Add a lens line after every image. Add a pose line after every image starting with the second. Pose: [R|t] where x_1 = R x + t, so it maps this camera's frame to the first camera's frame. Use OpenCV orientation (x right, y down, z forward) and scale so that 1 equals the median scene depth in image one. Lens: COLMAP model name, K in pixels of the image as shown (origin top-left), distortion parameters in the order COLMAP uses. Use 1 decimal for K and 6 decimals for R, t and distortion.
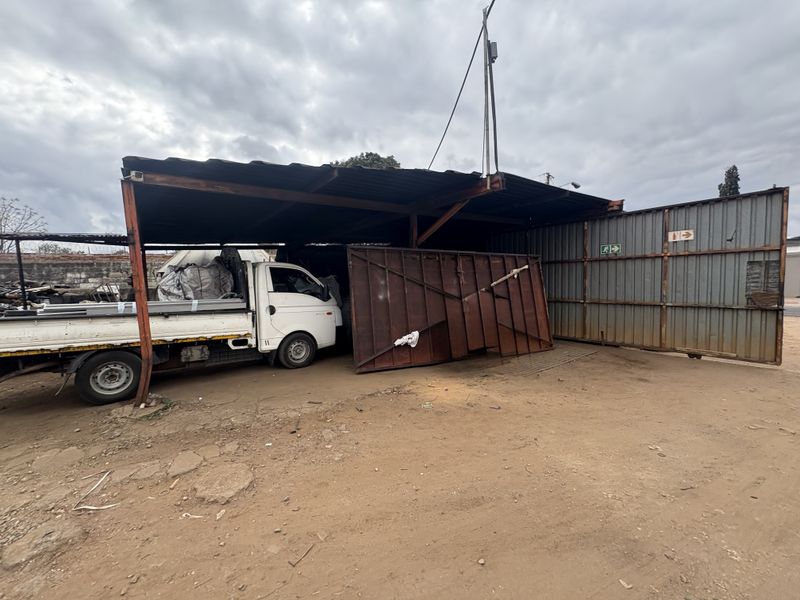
lens RADIAL K [[316.5, 0, 399.4], [0, 316.5, 298.8], [0, 0, 1]] dist [-0.000465, -0.000054]
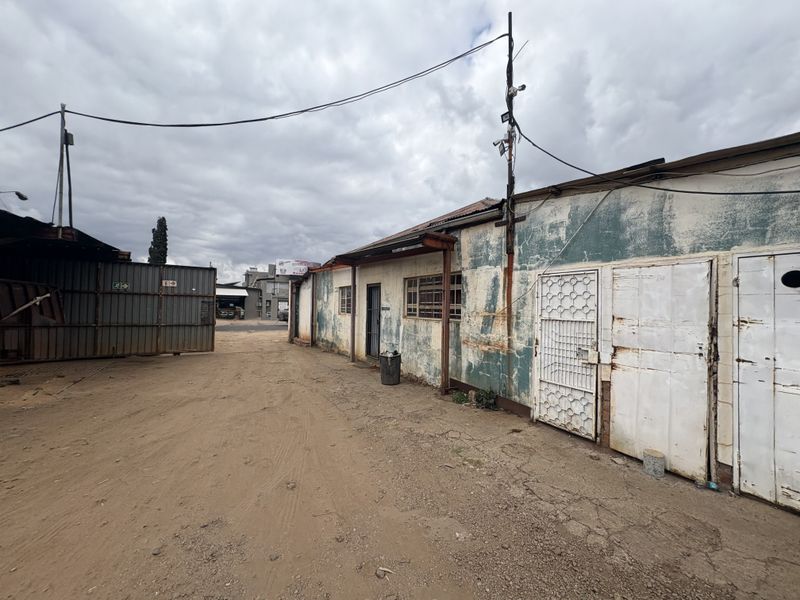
lens RADIAL K [[316.5, 0, 401.3], [0, 316.5, 303.2], [0, 0, 1]] dist [-0.000465, -0.000054]
pose [[0.099911, 0.037663, 0.994283, -0.602578], [0.033446, 0.998591, -0.041187, 0.014877], [-0.994434, 0.037370, 0.098510, -0.356083]]
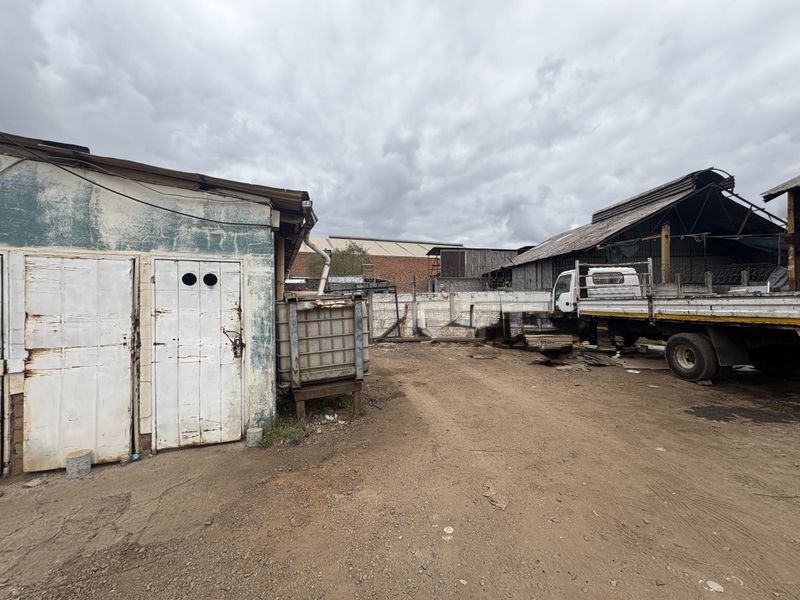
lens RADIAL K [[316.5, 0, 400.4], [0, 316.5, 300.6], [0, 0, 1]] dist [-0.000465, -0.000054]
pose [[-0.956464, 0.034489, 0.289804, -0.861831], [0.050048, 0.997666, 0.046444, 0.013749], [-0.287526, 0.058926, -0.955958, -0.487286]]
